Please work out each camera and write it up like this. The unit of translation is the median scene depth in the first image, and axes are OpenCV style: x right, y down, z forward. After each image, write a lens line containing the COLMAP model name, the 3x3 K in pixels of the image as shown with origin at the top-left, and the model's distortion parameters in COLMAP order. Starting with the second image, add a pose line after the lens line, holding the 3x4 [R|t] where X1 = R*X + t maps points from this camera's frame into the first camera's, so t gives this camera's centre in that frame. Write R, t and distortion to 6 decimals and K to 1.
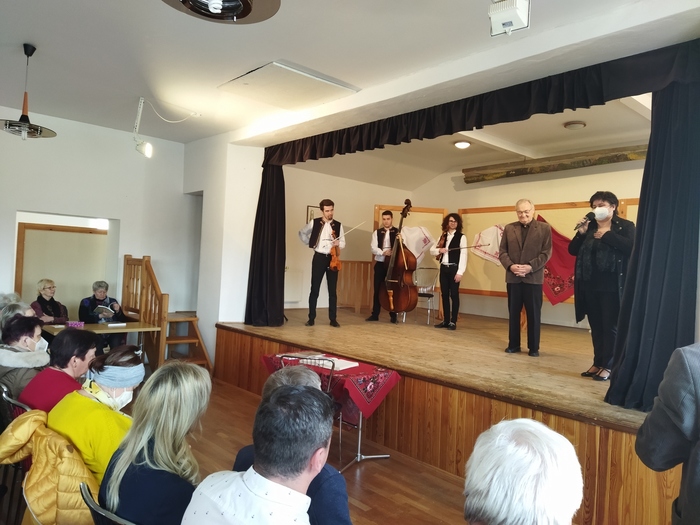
lens RADIAL K [[511.0, 0, 351.4], [0, 511.0, 264.9], [0, 0, 1]] dist [0.078334, -0.096623]
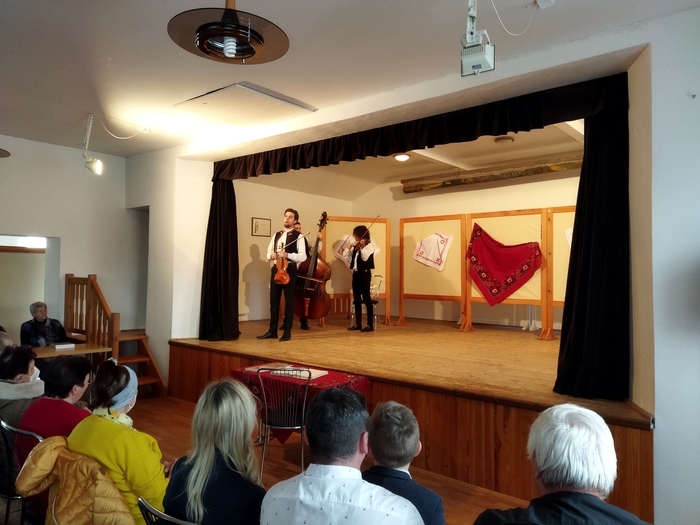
lens RADIAL K [[511.0, 0, 353.2], [0, 511.0, 264.3], [0, 0, 1]] dist [0.078334, -0.096623]
pose [[0.990209, -0.032862, 0.135666, -0.055660], [0.034996, 0.999298, -0.013371, -0.008442], [-0.135132, 0.017987, 0.990664, -0.035759]]
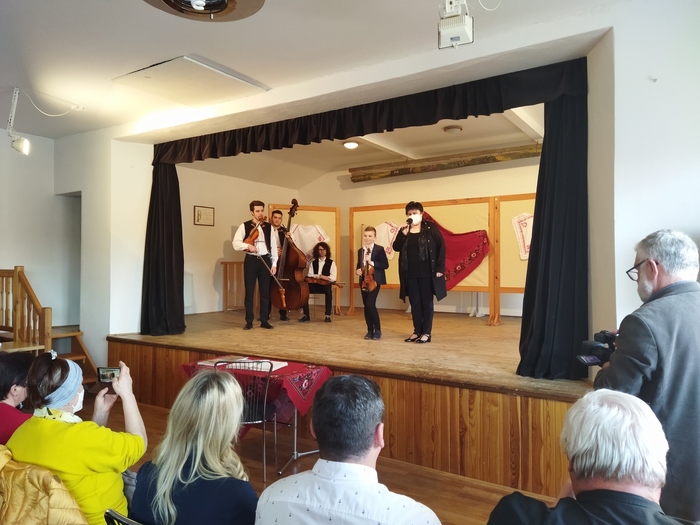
lens RADIAL K [[511.0, 0, 355.2], [0, 511.0, 266.0], [0, 0, 1]] dist [0.078334, -0.096623]
pose [[0.966869, -0.046304, 0.251037, -0.080736], [0.045031, 0.998927, 0.010817, -0.001608], [-0.251269, 0.000846, 0.967917, -0.003981]]
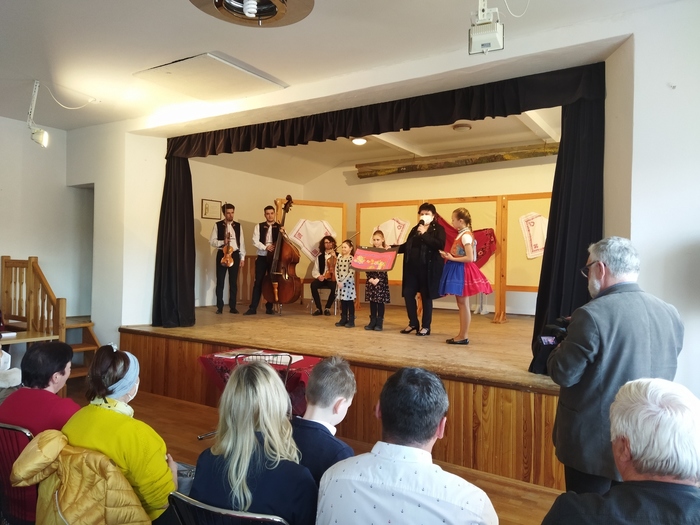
lens RADIAL K [[511.0, 0, 355.7], [0, 511.0, 267.4], [0, 0, 1]] dist [0.078334, -0.096623]
pose [[0.966389, -0.033076, 0.254948, -0.111492], [0.028079, 0.999336, 0.023214, -0.005331], [-0.255547, -0.015275, 0.966676, -0.011317]]
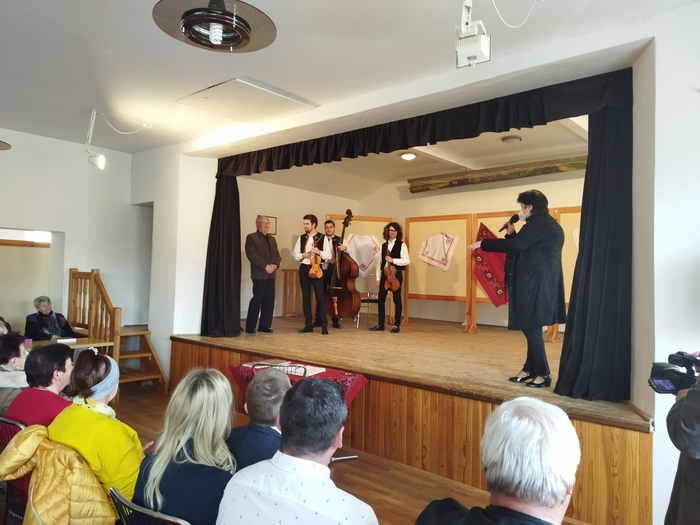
lens RADIAL K [[511.0, 0, 353.3], [0, 511.0, 264.1], [0, 0, 1]] dist [0.078334, -0.096623]
pose [[0.992871, -0.019673, 0.117556, -0.038176], [0.021603, 0.999652, -0.015168, -0.002170], [-0.117217, 0.017600, 0.992950, -0.030764]]
